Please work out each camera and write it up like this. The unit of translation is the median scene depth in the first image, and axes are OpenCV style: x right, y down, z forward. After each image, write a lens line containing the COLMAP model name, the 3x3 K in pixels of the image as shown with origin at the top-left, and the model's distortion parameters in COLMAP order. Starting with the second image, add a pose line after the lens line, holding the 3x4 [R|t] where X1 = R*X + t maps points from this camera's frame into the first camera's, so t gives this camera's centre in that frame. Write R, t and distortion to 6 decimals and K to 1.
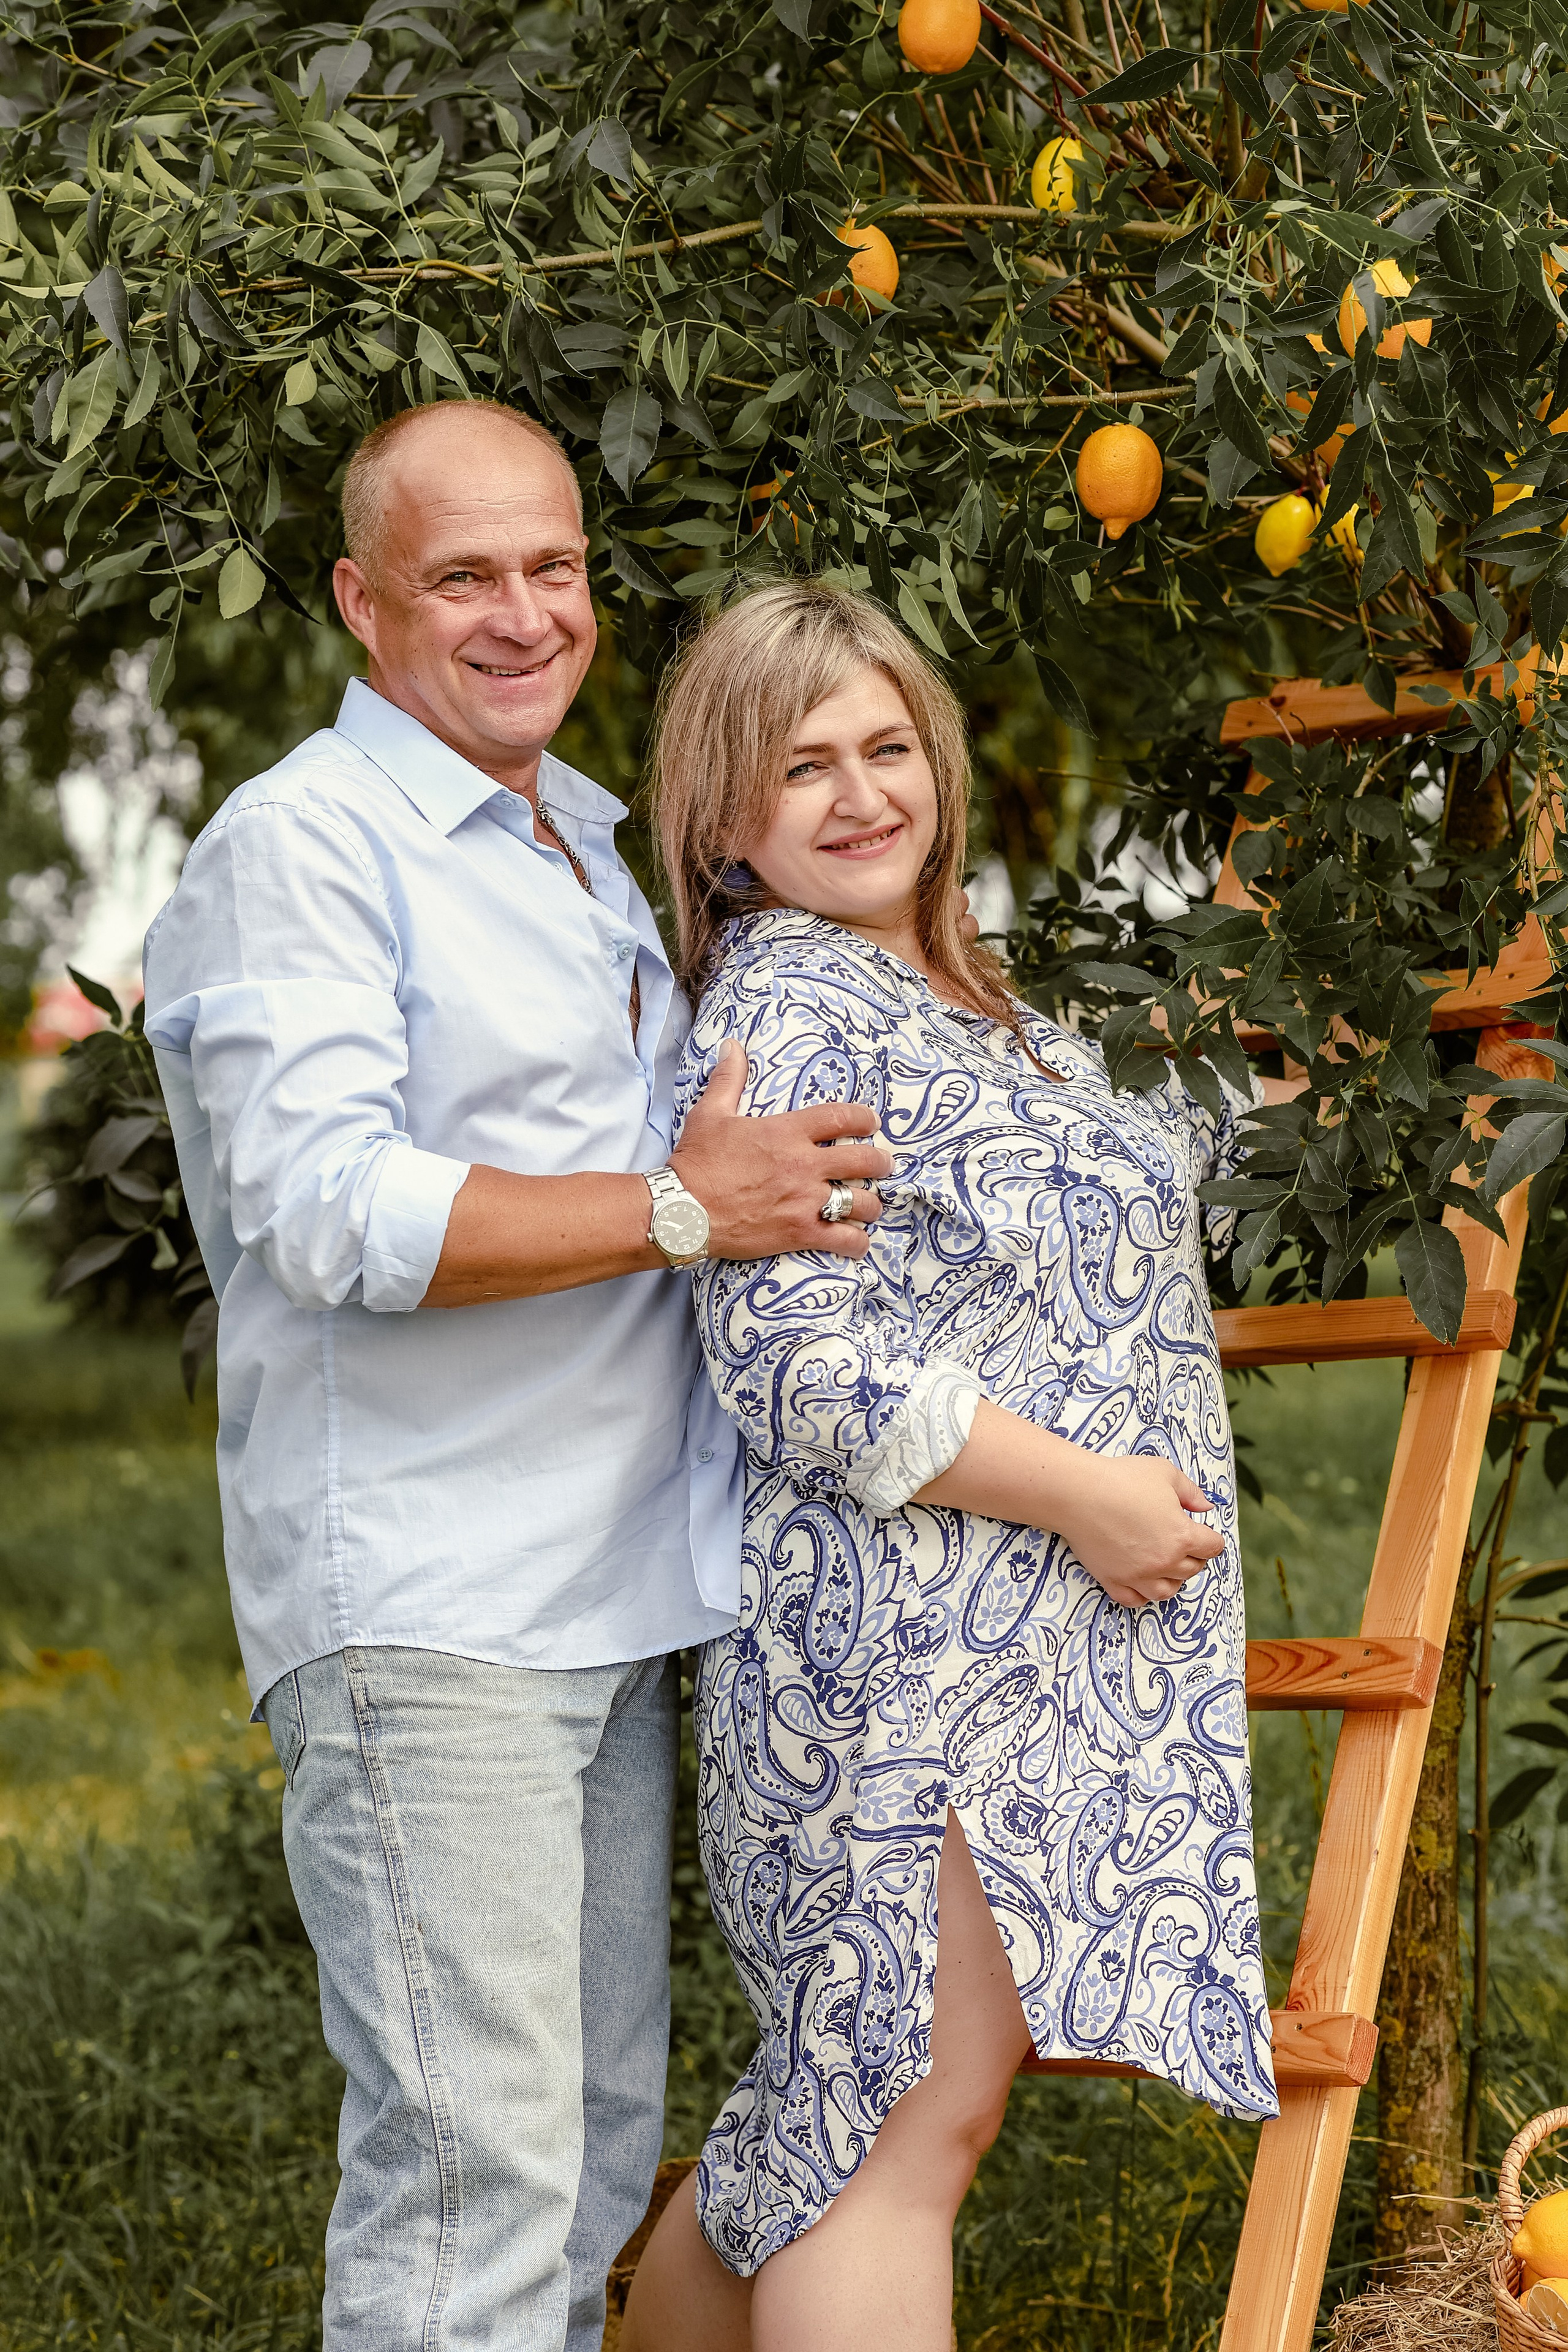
lens RADIAL K [[6912.3, 0, 784.0], [0, 6912.3, 1176.0], [0, 0, 1]] dist [0.757276, -1.621490]
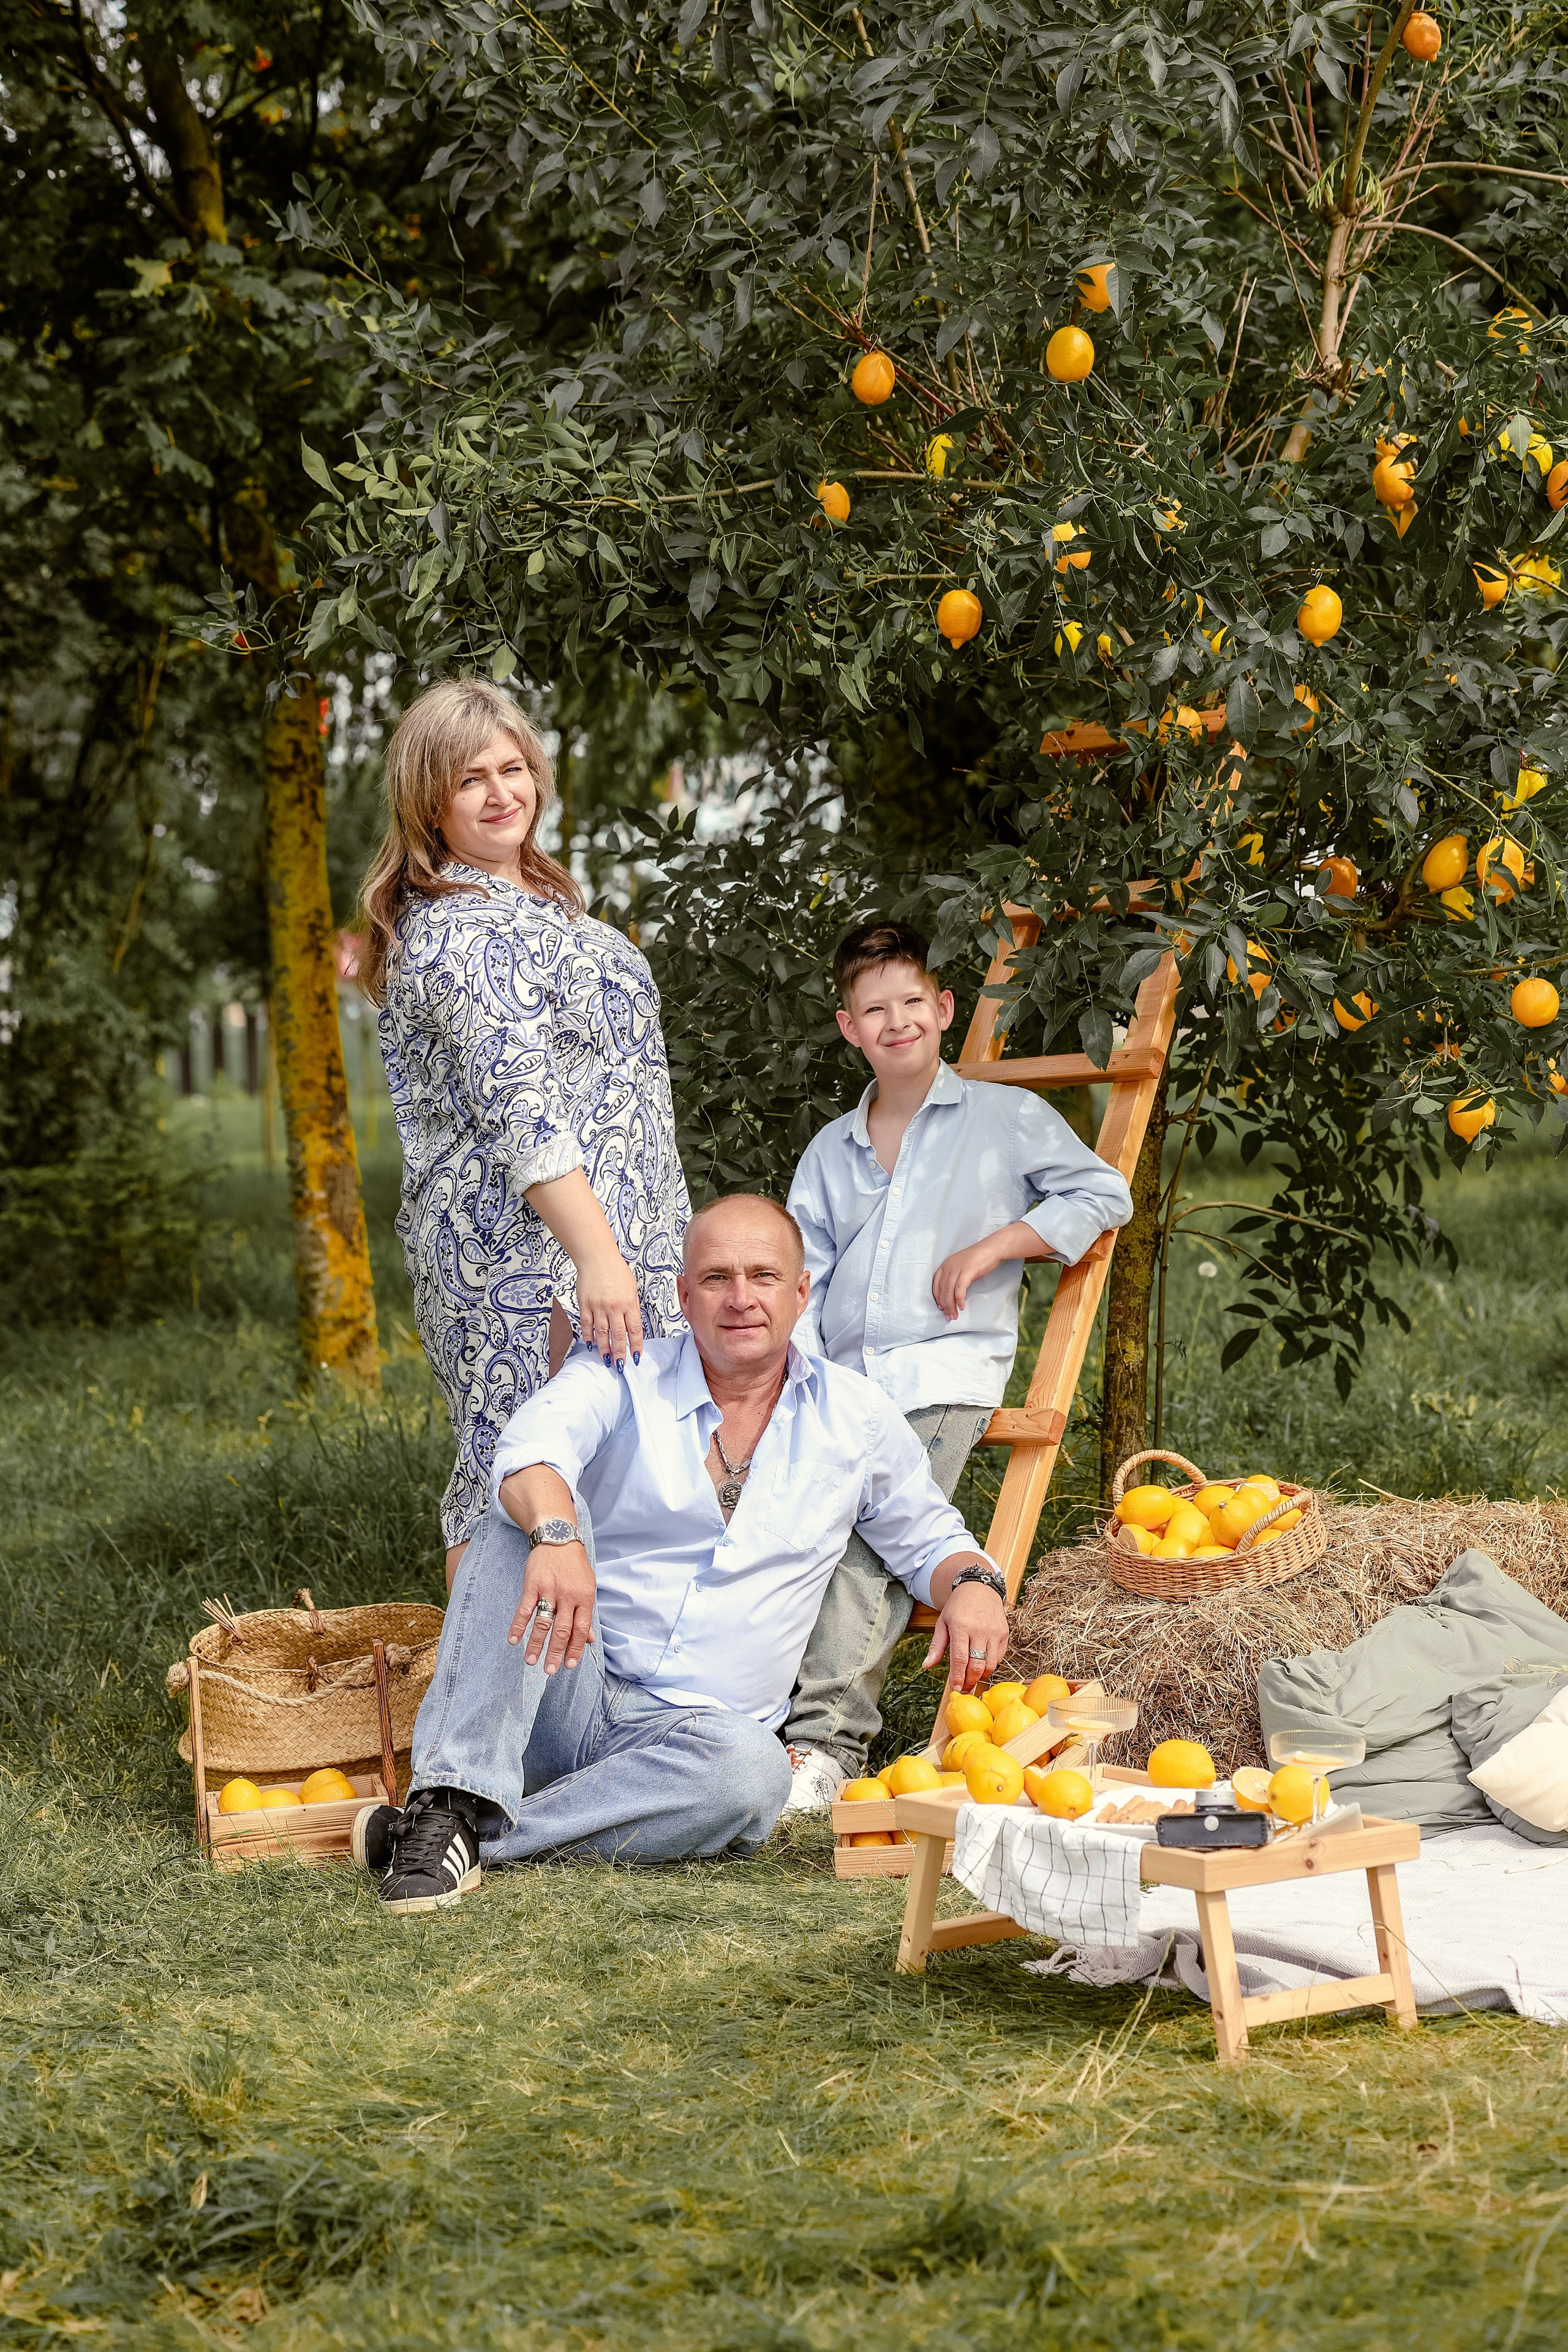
lens RADIAL K [[7039.5, 0, 767.2], [0, 7039.5, 1183.6], [0, 0, 1]] dist [0.817397, -1.852570]
pose [[0.997011, 0.022978, -0.073758, 0.140675], [-0.022317, 0.999703, 0.009772, 0.037267], [0.073961, -0.008096, 0.997228, -0.934294]]
